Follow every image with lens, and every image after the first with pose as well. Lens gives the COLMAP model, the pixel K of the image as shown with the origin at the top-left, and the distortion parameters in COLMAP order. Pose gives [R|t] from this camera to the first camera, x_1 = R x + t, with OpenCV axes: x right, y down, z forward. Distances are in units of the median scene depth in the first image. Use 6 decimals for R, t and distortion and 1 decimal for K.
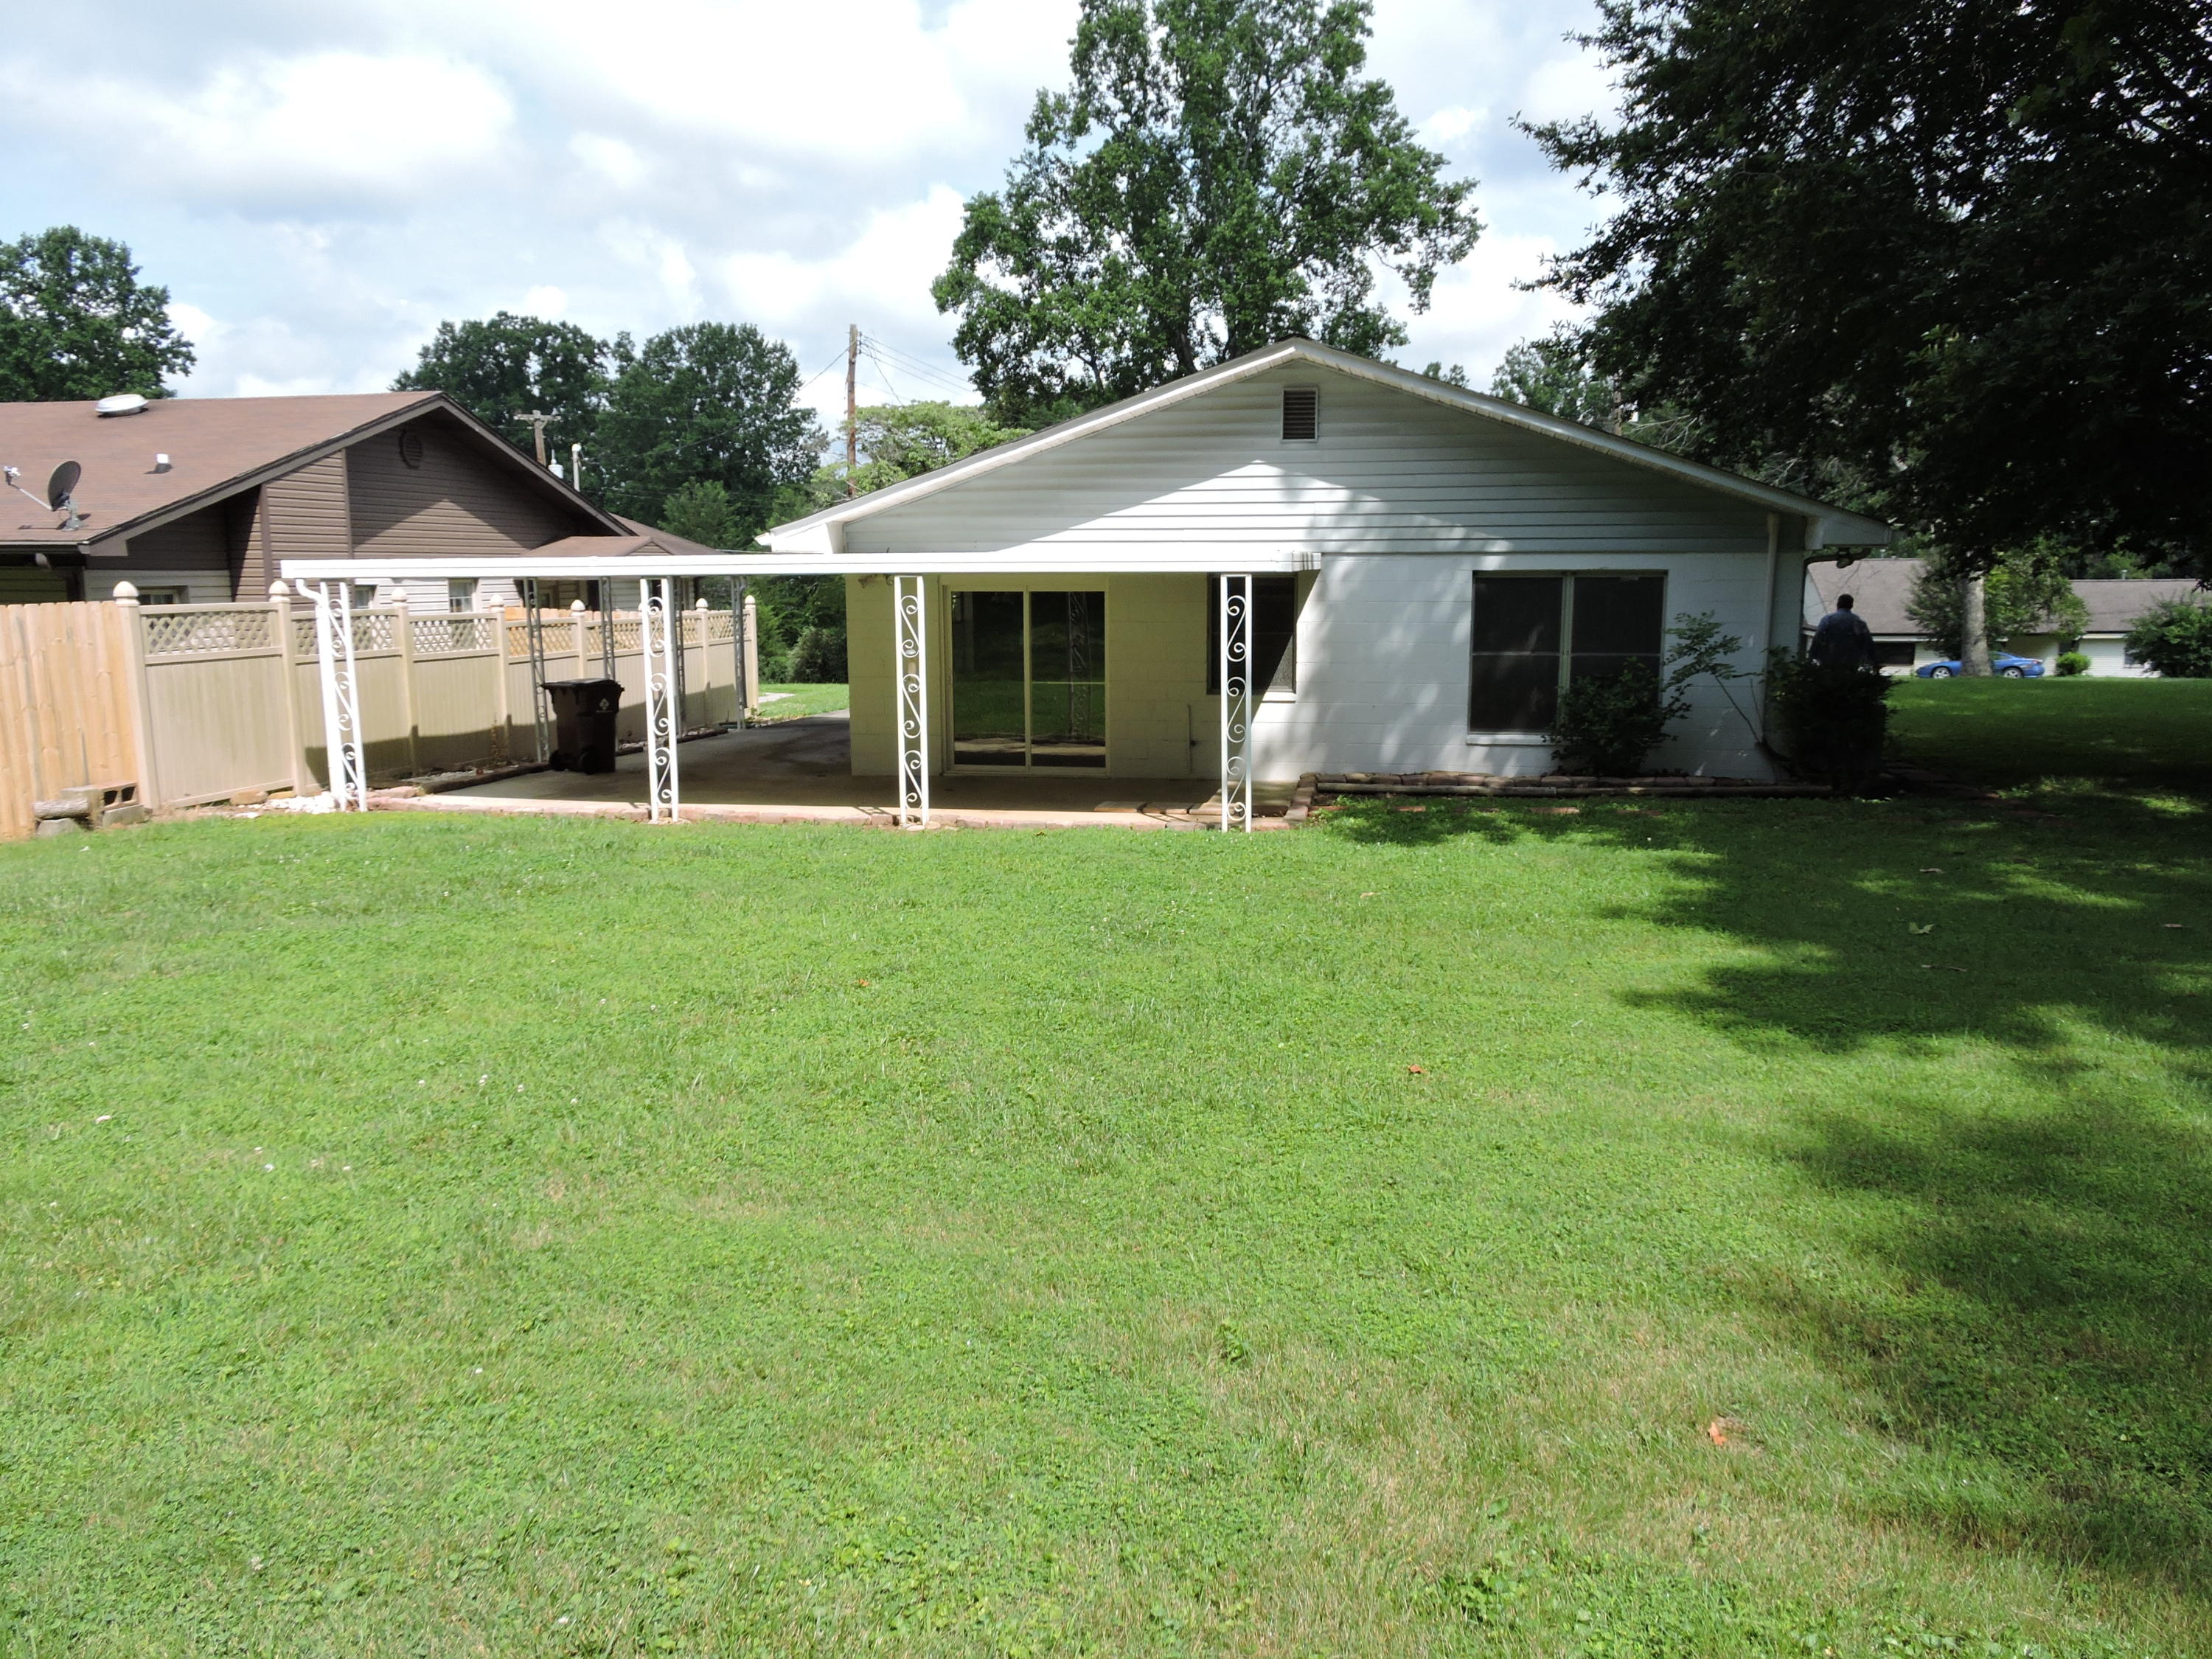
lens RADIAL K [[1561.6, 0, 1102.6], [0, 1561.6, 836.7], [0, 0, 1]] dist [0.000452, 0.004897]
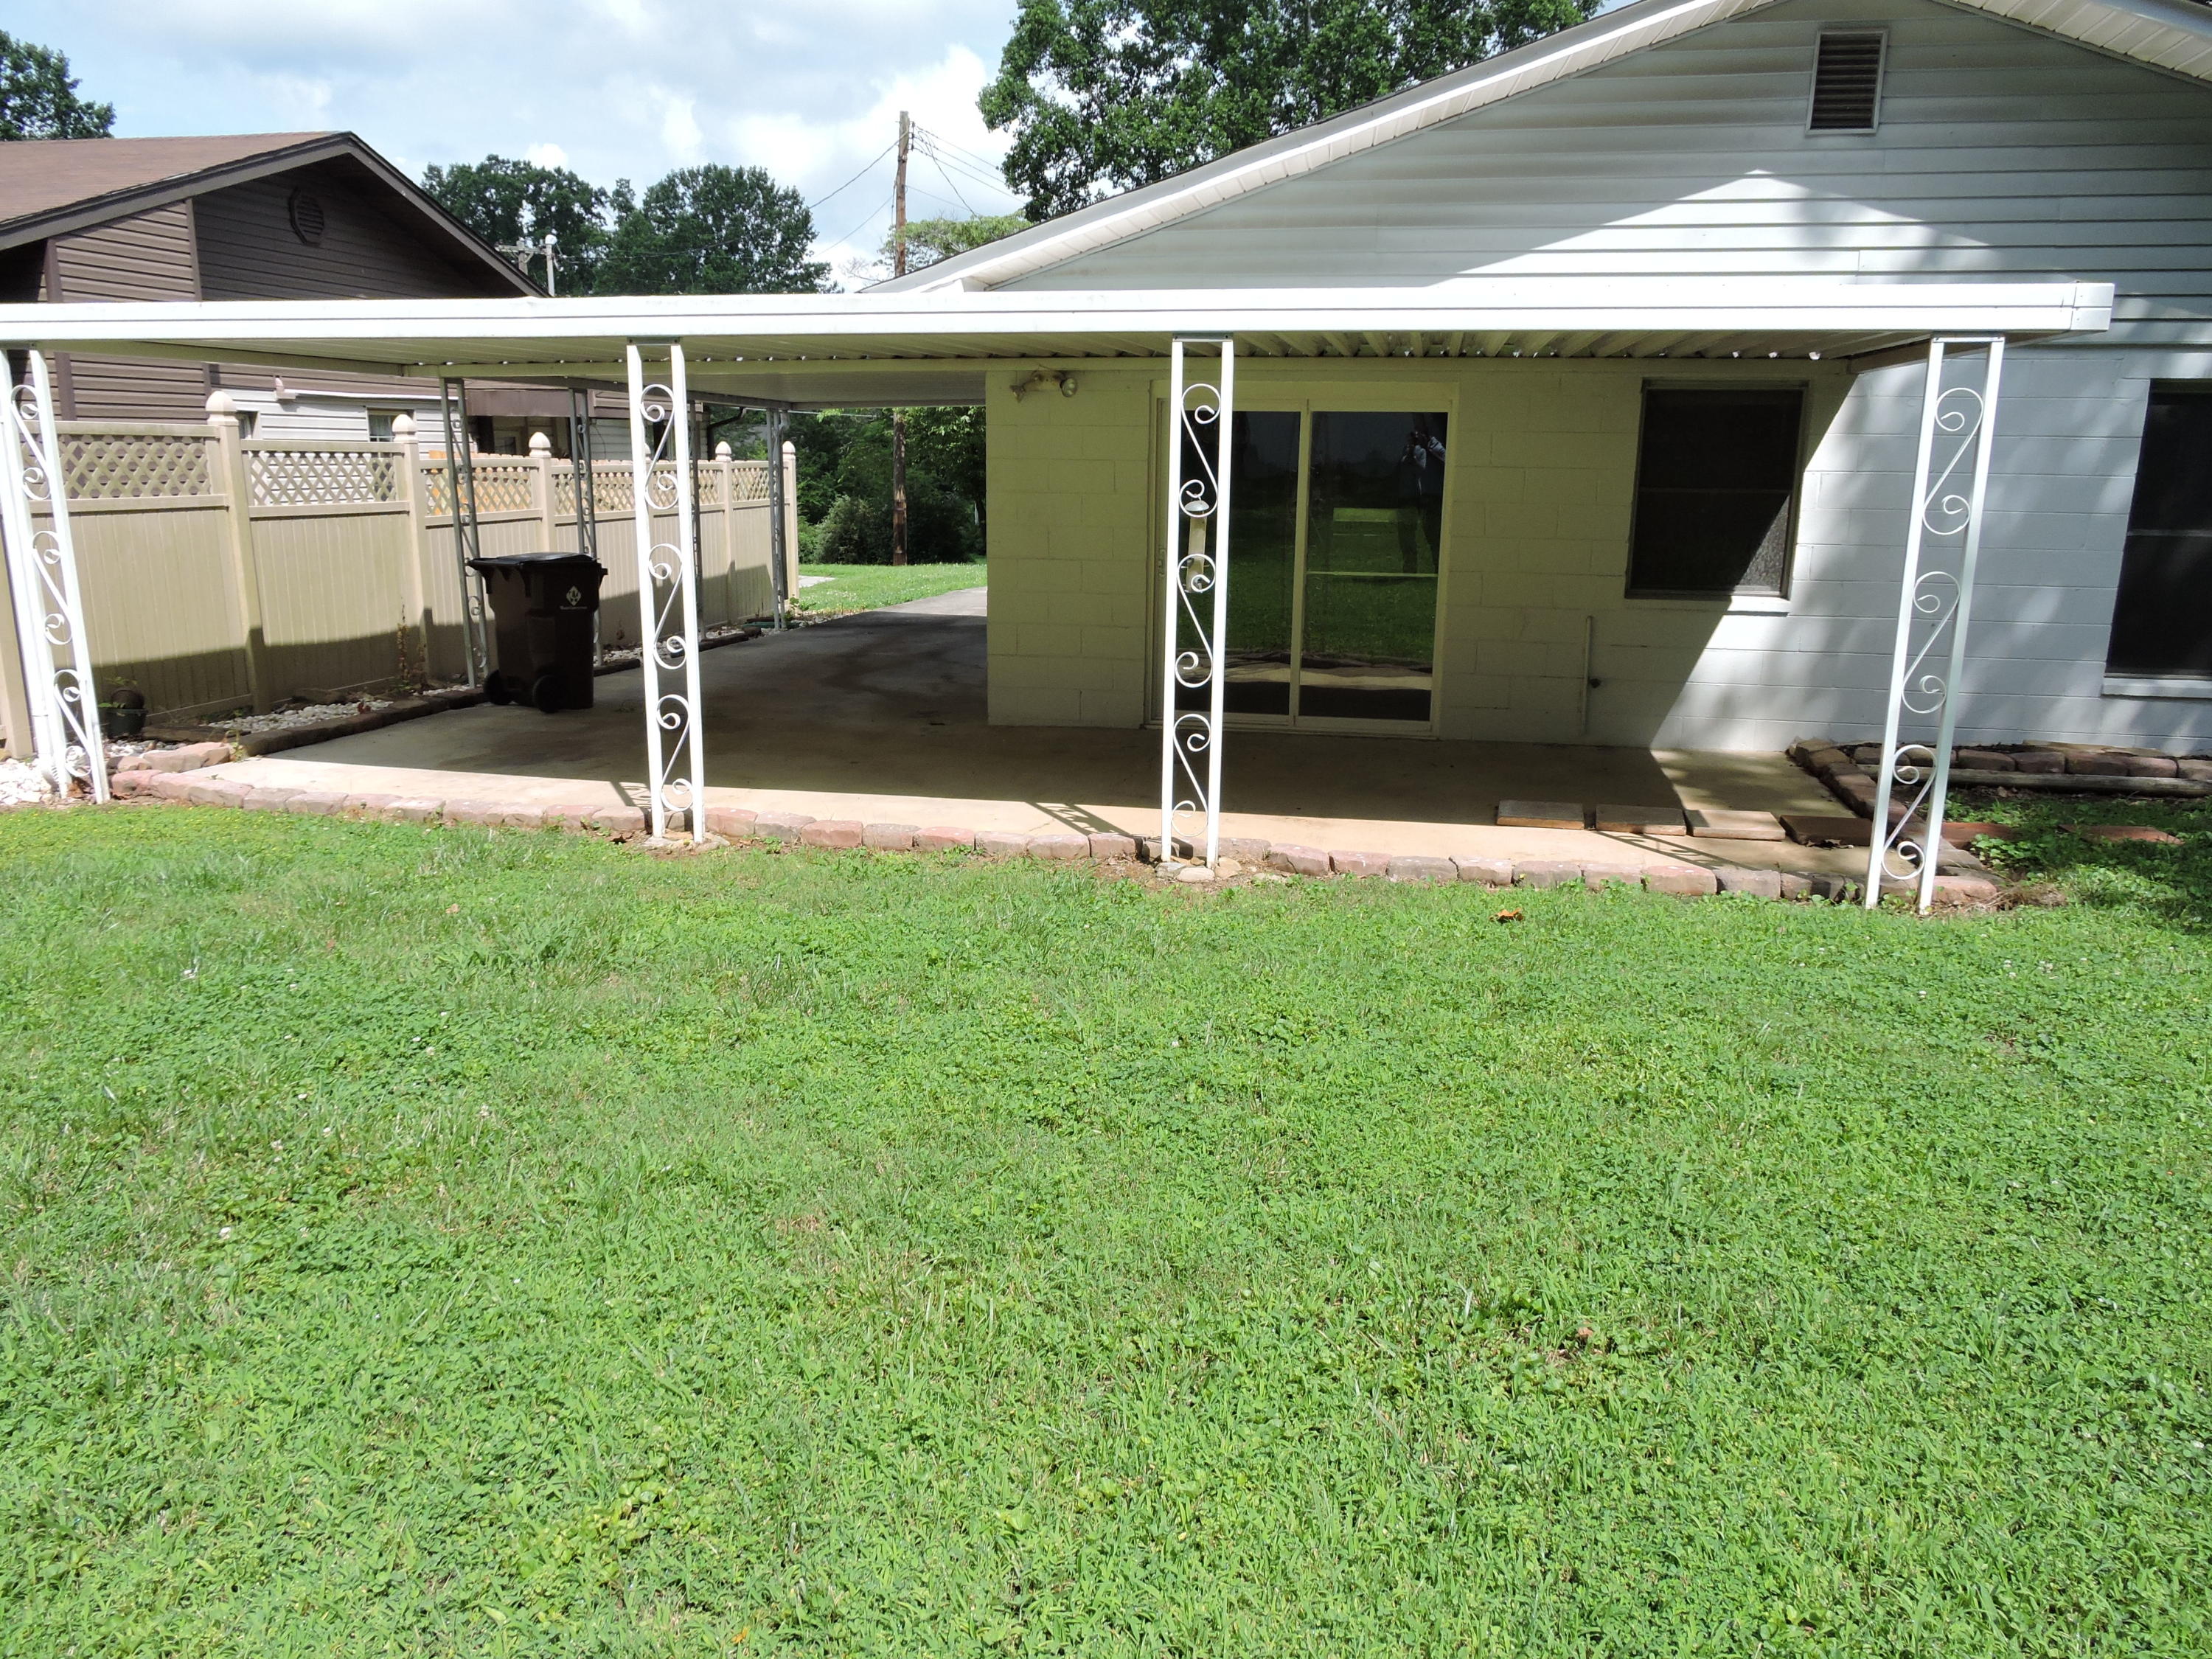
lens RADIAL K [[1579.5, 0, 1108.3], [0, 1579.5, 836.2], [0, 0, 1]] dist [-0.002779, -0.001714]
pose [[0.999857, 0.016909, -0.000686, -0.043197], [-0.016819, 0.997389, 0.070228, -0.015009], [0.001872, -0.070207, 0.997531, 0.150512]]
